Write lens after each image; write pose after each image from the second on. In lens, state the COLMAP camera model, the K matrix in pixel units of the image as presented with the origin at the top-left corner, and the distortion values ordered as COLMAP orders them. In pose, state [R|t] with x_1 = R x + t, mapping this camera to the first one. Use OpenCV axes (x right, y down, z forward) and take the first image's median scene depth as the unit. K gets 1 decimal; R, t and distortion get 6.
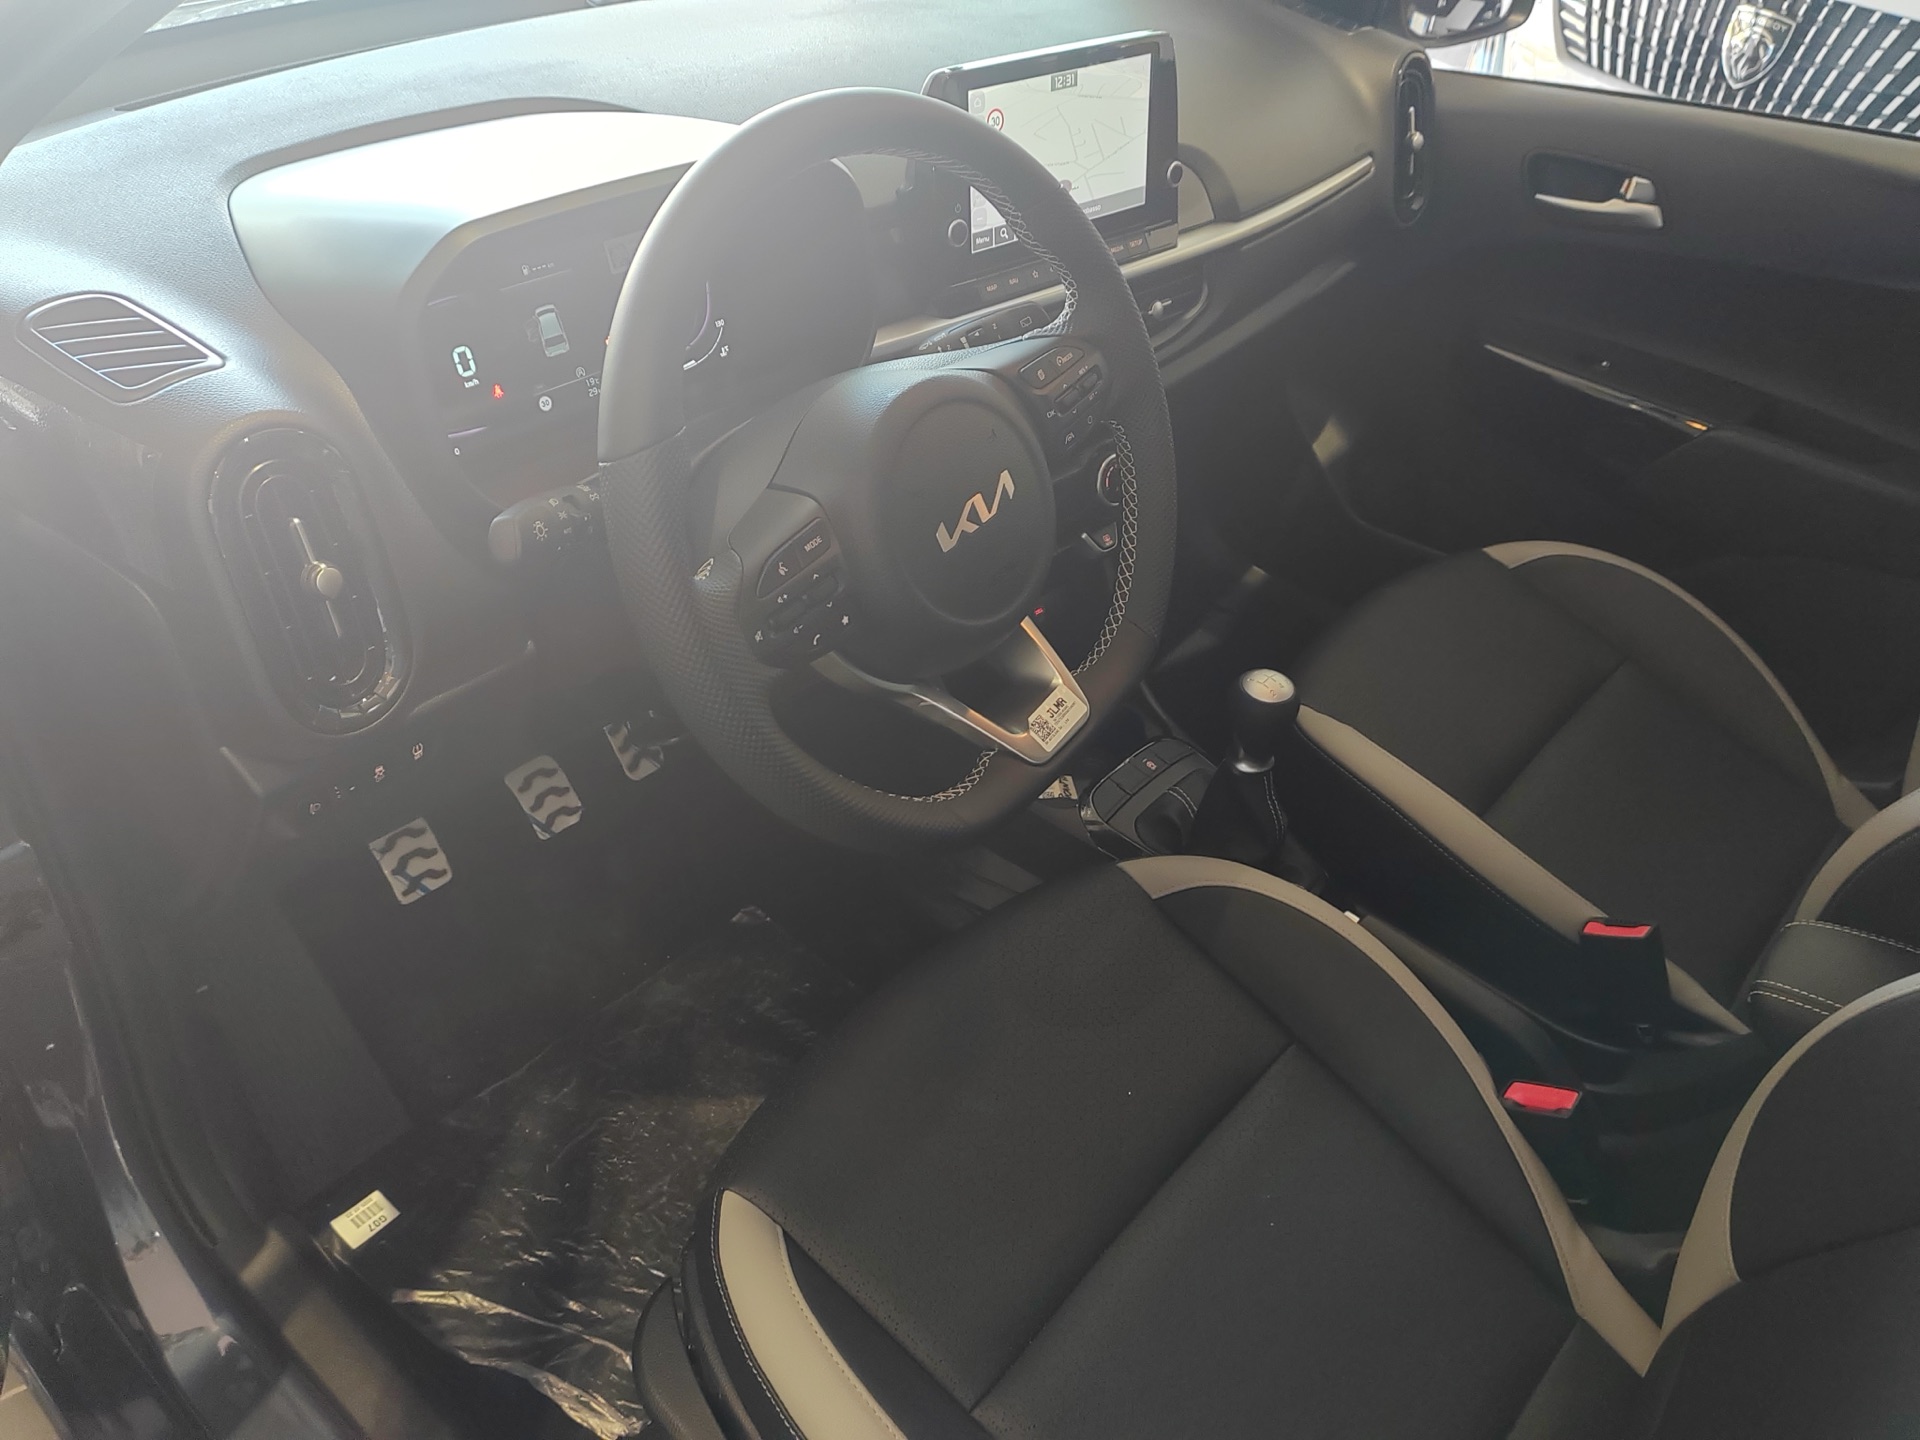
lens RADIAL K [[1457.0, 0, 943.5], [0, 1457.0, 728.0], [0, 0, 1]] dist [0.023062, -0.005163]
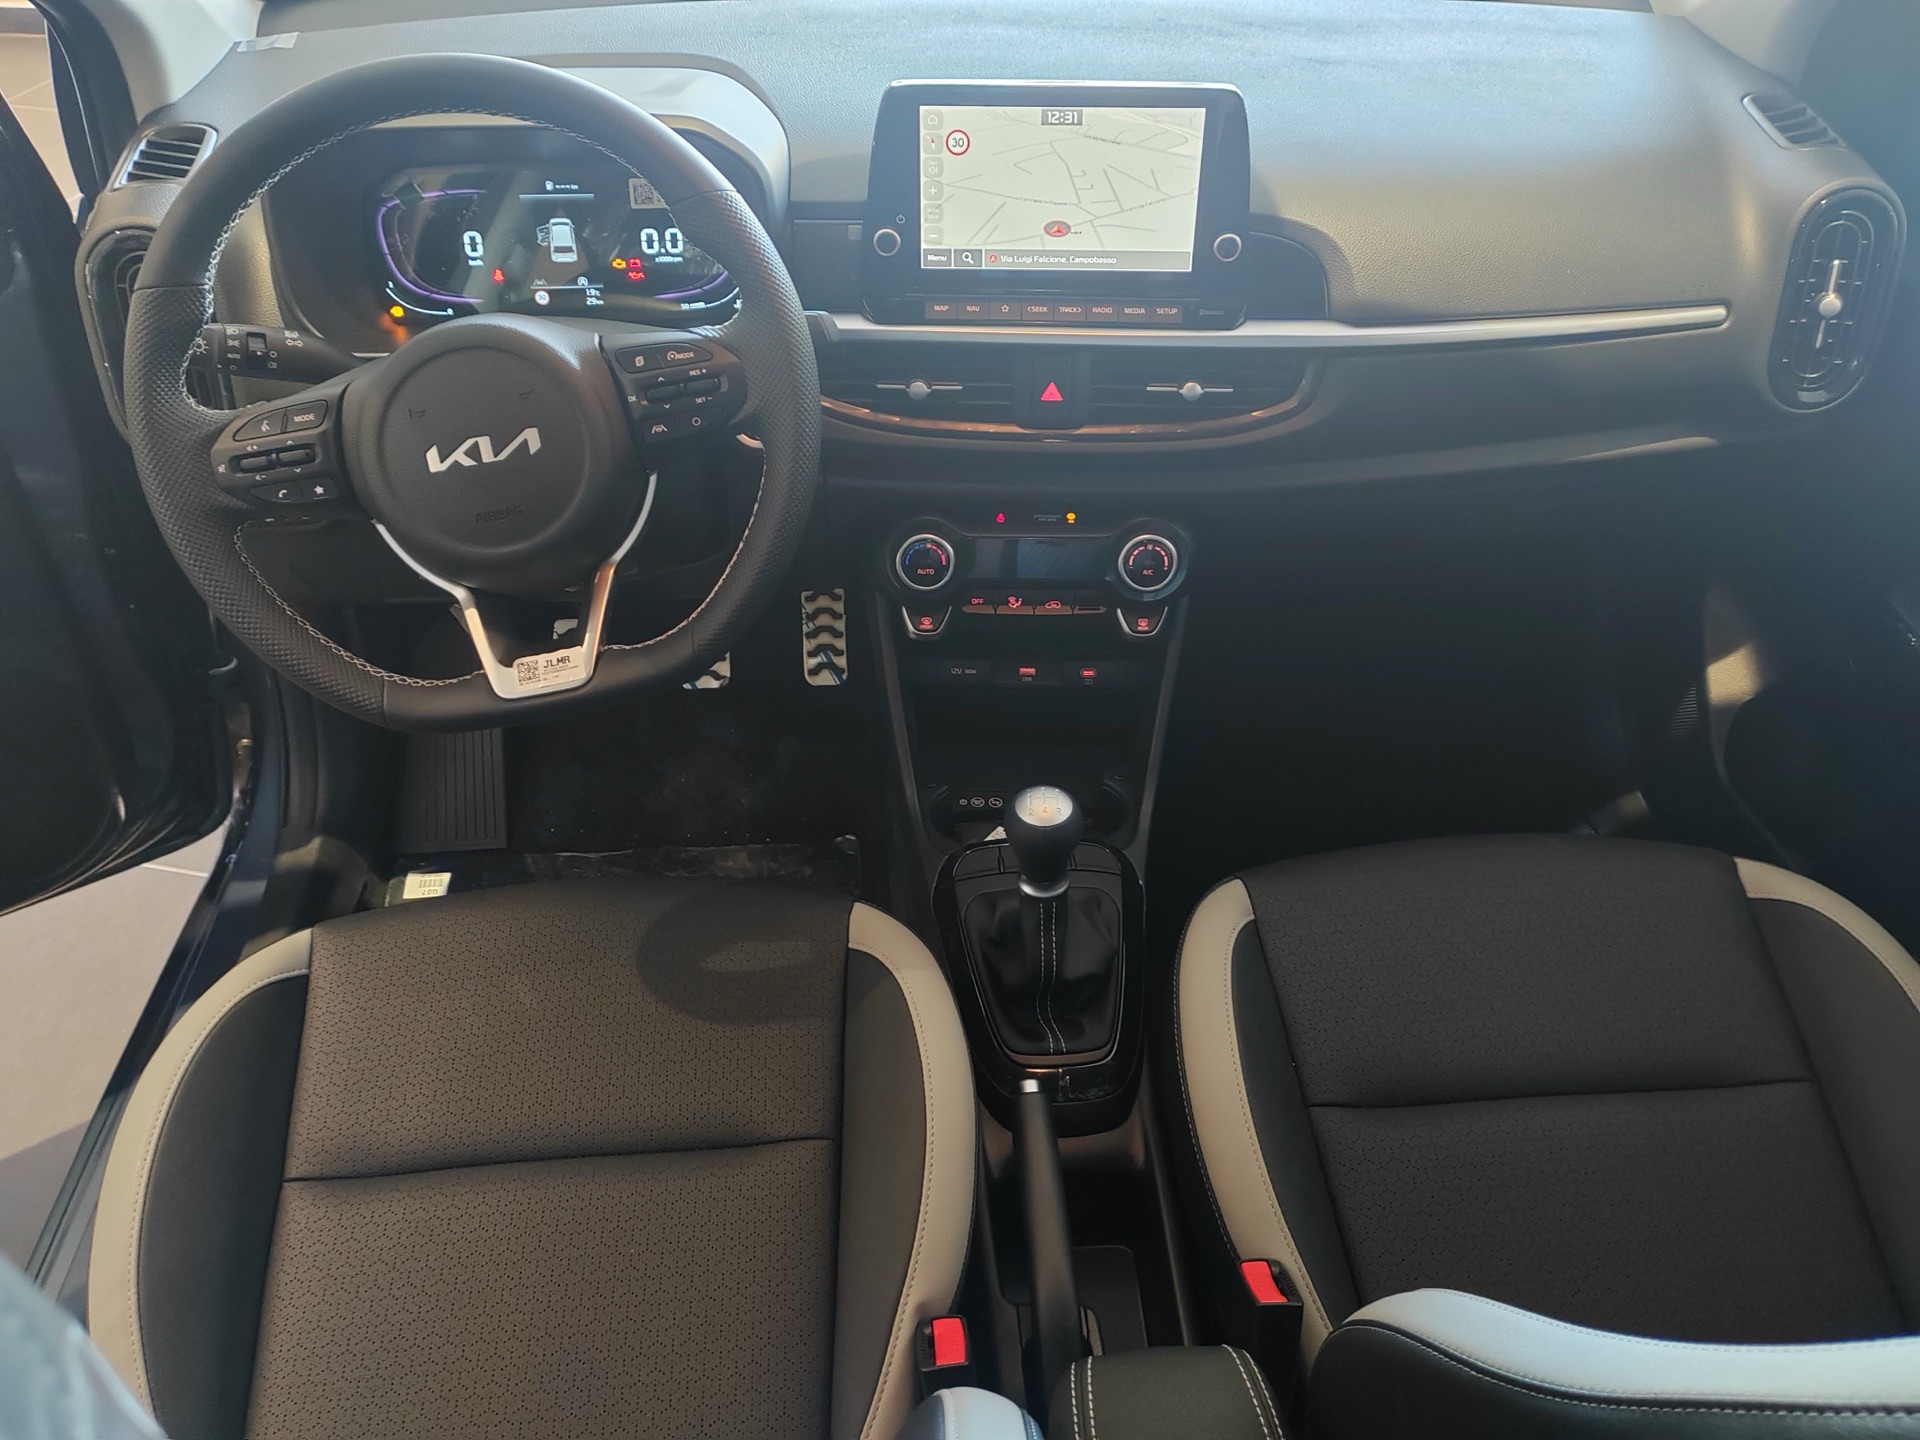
lens RADIAL K [[1457.0, 0, 947.8], [0, 1457.0, 729.0], [0, 0, 1]] dist [0.023062, -0.005163]
pose [[0.703904, 0.407848, -0.581531, 0.743601], [-0.404145, 0.903243, 0.144287, -0.193501], [0.584111, 0.133458, 0.800627, 0.257179]]
